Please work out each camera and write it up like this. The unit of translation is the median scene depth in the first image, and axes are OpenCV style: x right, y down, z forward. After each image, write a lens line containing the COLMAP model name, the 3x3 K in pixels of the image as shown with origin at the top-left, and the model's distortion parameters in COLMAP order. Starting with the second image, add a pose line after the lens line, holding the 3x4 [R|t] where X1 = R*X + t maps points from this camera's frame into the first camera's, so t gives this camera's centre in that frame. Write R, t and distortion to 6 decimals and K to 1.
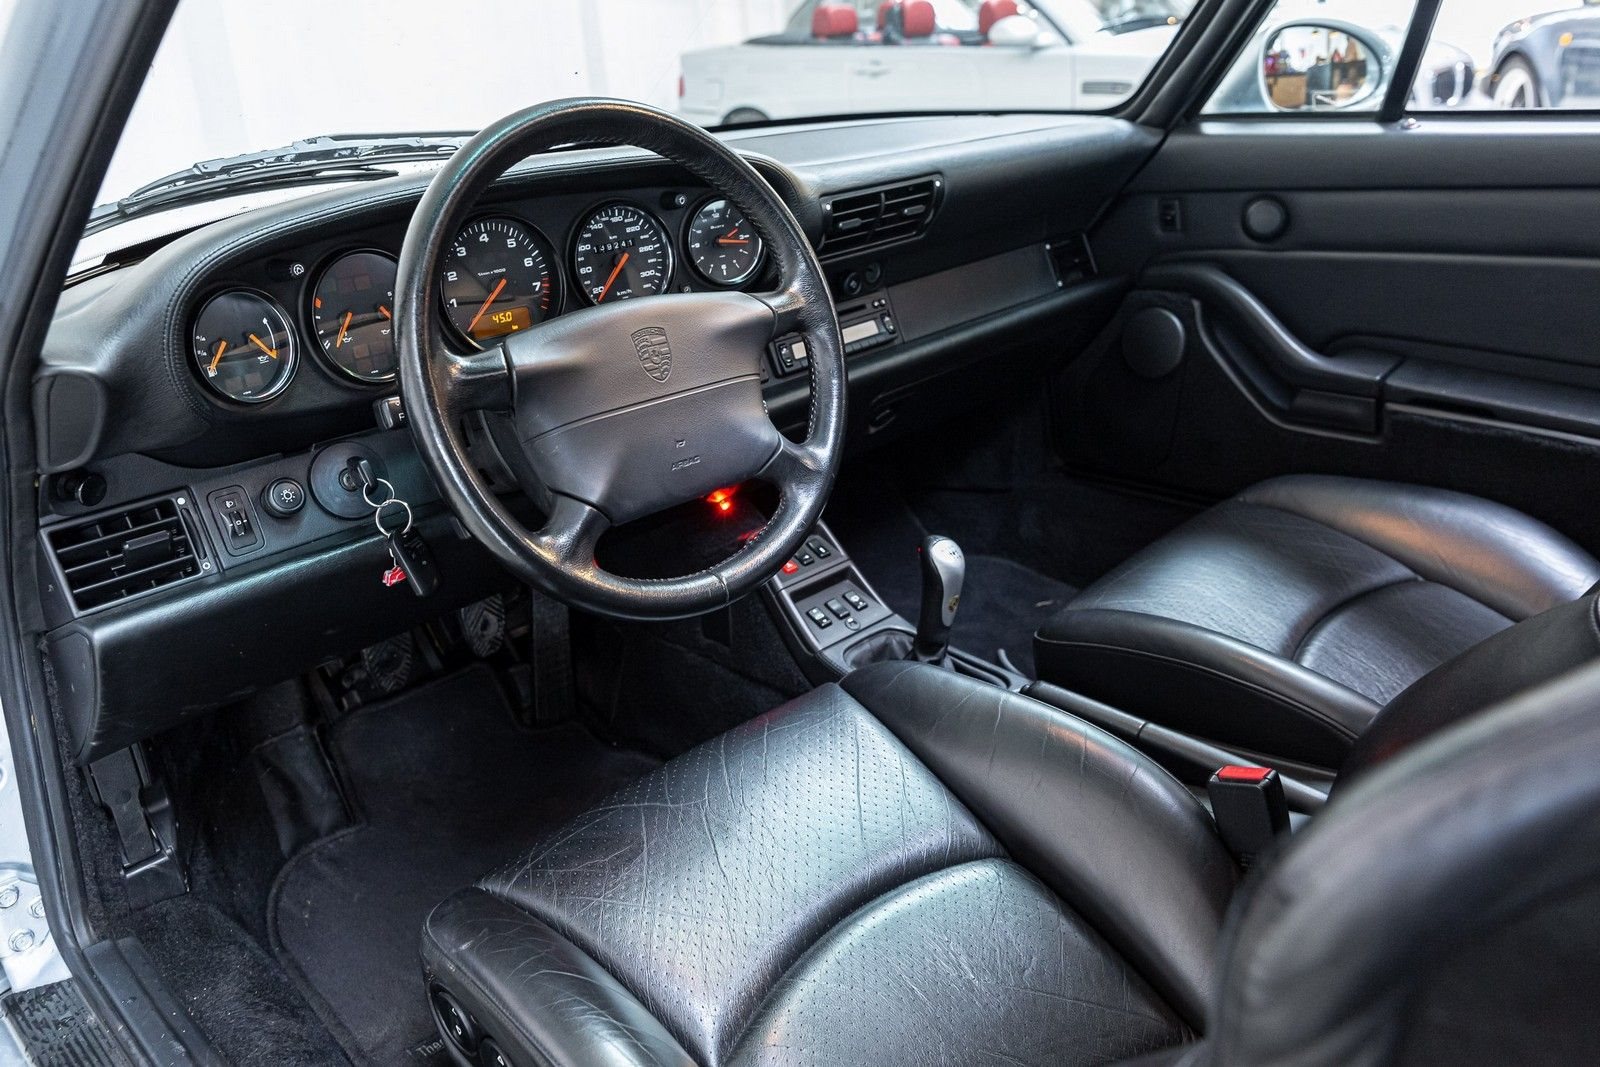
lens RADIAL K [[1276.1, 0, 806.4], [0, 1276.1, 541.9], [0, 0, 1]] dist [0.014772, 0.003256]
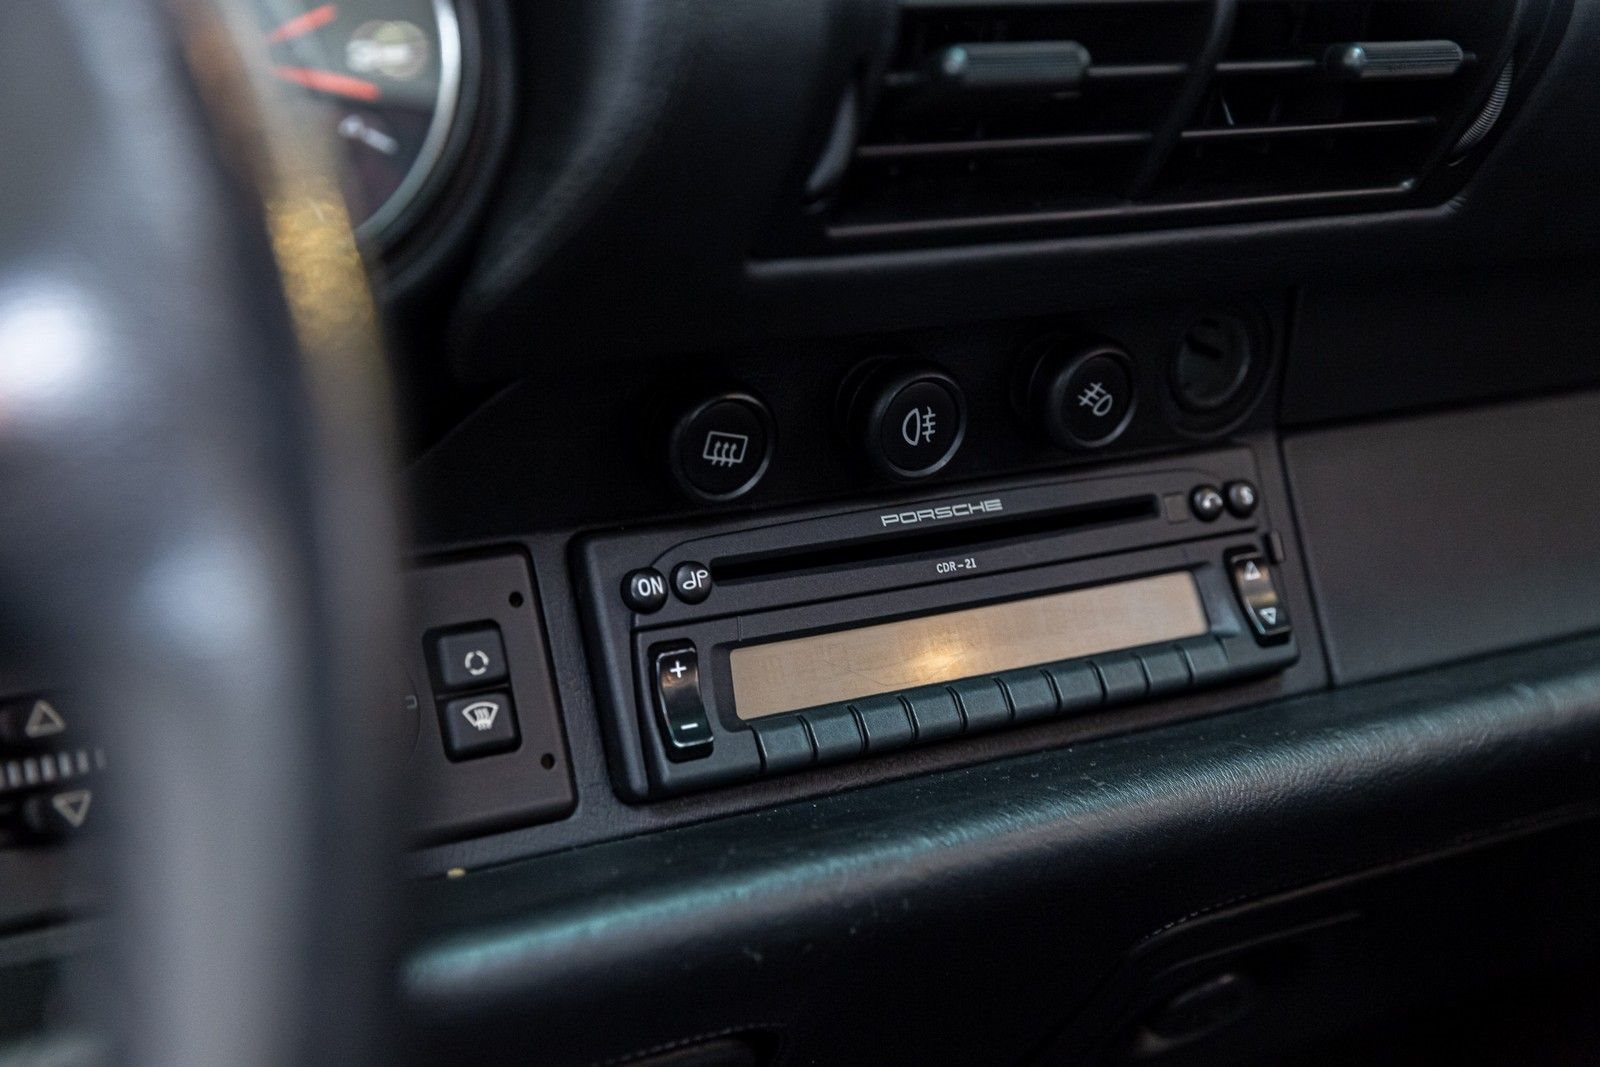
lens RADIAL K [[2427.3, 0, 798.4], [0, 2427.3, 539.3], [0, 0, 1]] dist [0.031448, 0.000000]
pose [[0.969396, 0.110192, -0.219383, 0.084413], [-0.142788, 0.979984, -0.138717, -0.120345], [0.199706, 0.165798, 0.965727, 0.627324]]
